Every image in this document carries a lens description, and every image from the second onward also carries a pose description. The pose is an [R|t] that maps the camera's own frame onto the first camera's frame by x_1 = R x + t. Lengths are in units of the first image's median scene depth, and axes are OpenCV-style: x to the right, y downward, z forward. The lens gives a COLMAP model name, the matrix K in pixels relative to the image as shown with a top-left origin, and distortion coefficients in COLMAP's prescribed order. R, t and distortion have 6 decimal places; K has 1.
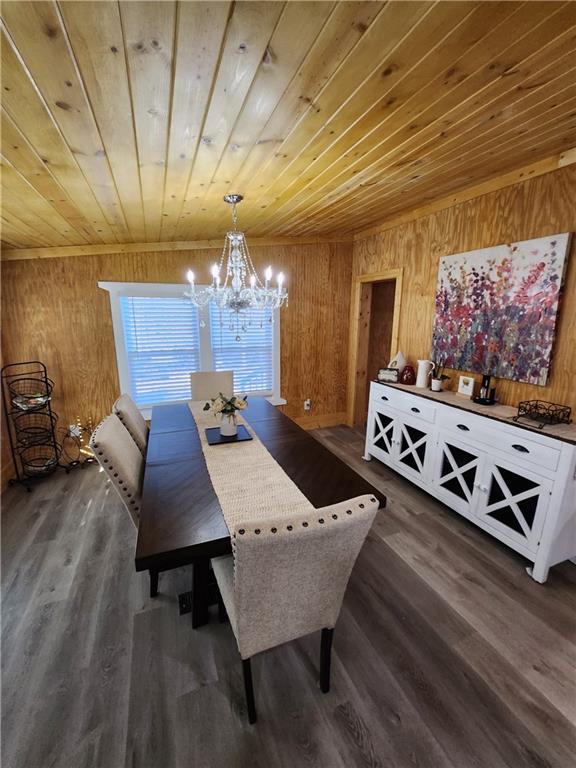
lens RADIAL K [[304.3, 0, 285.4], [0, 304.3, 377.4], [0, 0, 1]] dist [-0.016988, 0.000141]
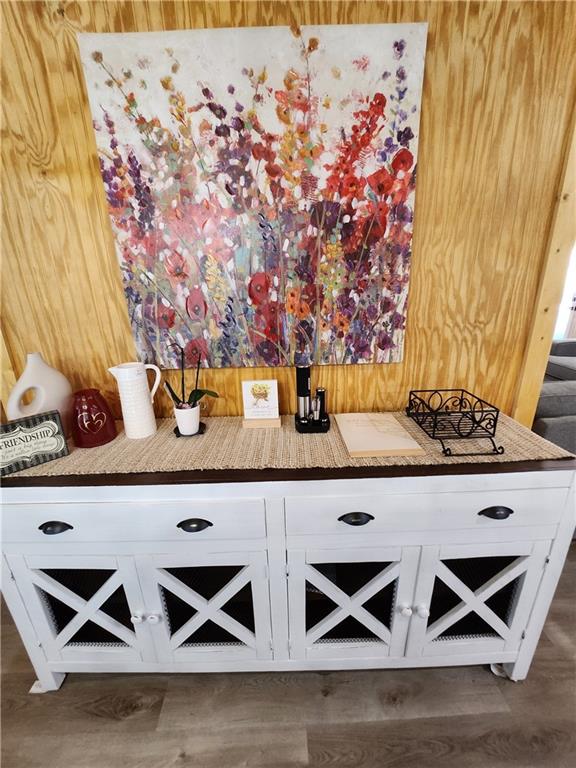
lens RADIAL K [[304.3, 0, 285.4], [0, 304.3, 377.4], [0, 0, 1]] dist [-0.016988, 0.000141]
pose [[0.367215, -0.308233, 0.877579, 0.248992], [0.218126, 0.945722, 0.240895, -0.106798], [-0.904198, 0.102963, 0.414517, 0.827477]]
